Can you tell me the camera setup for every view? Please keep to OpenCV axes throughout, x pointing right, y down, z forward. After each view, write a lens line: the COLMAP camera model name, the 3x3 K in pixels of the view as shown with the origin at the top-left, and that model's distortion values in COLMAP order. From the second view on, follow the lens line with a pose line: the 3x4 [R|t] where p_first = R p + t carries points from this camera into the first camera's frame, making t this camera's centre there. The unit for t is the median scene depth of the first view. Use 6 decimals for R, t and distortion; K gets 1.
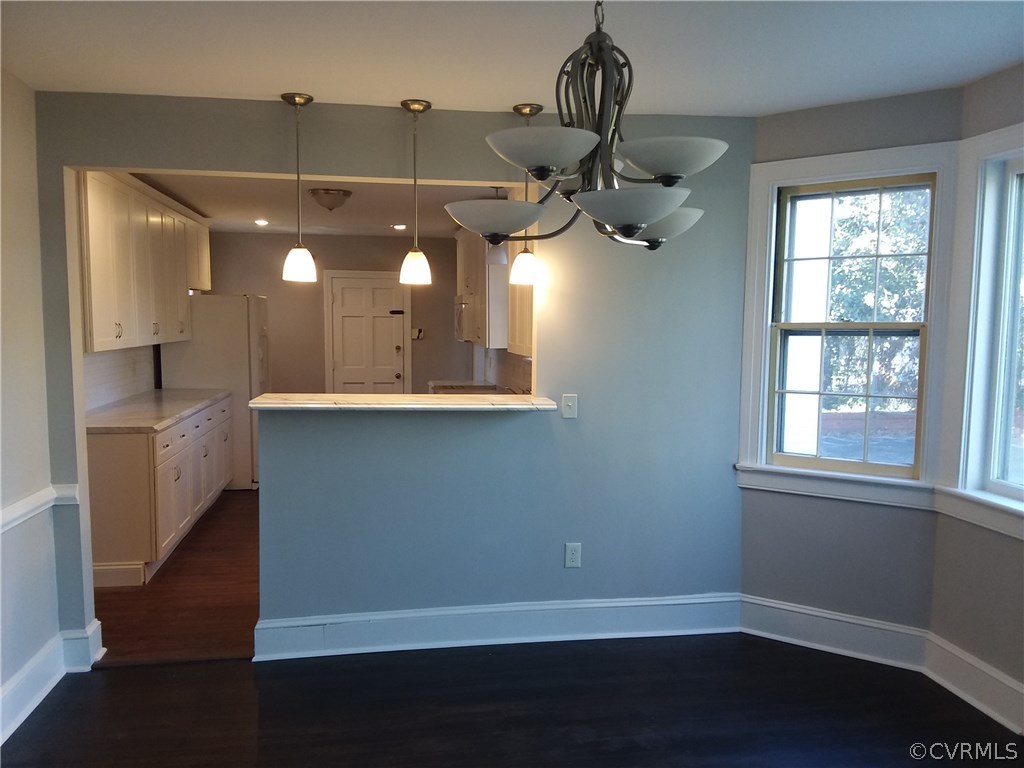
lens RADIAL K [[820.8, 0, 509.6], [0, 820.8, 409.7], [0, 0, 1]] dist [0.105173, -0.198796]
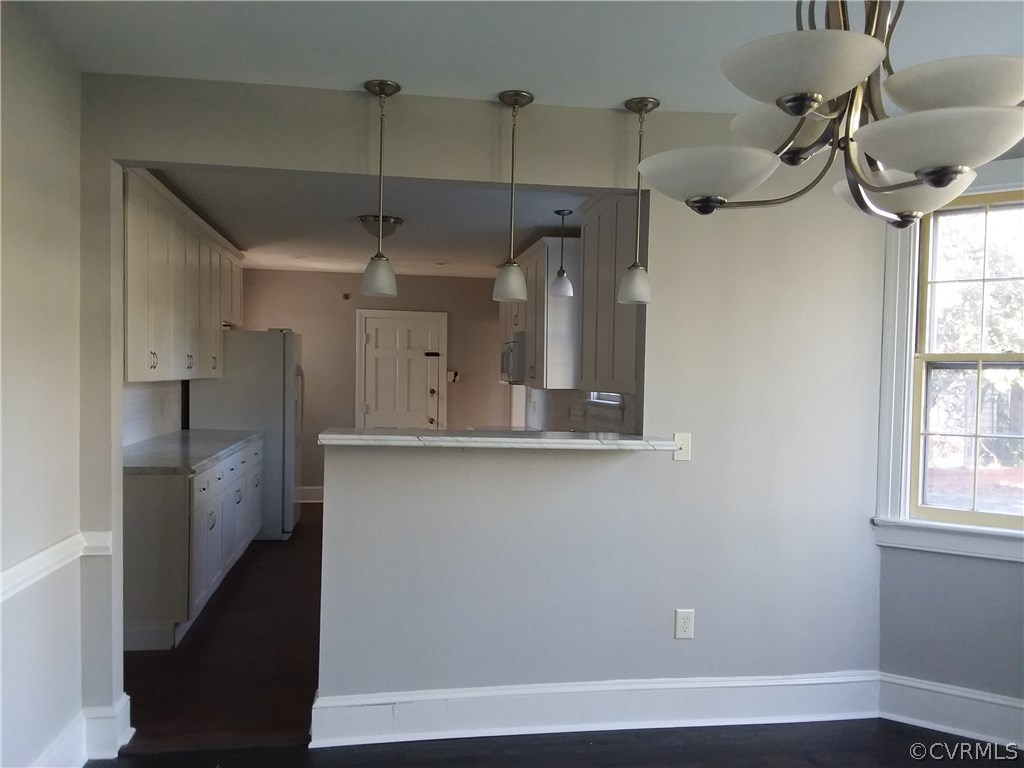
lens RADIAL K [[820.8, 0, 509.6], [0, 820.8, 409.7], [0, 0, 1]] dist [0.105173, -0.198796]
pose [[0.999908, 0.012306, -0.005675, -0.099501], [-0.012648, 0.997810, -0.064921, 0.014847], [0.004863, 0.064987, 0.997874, 0.135191]]
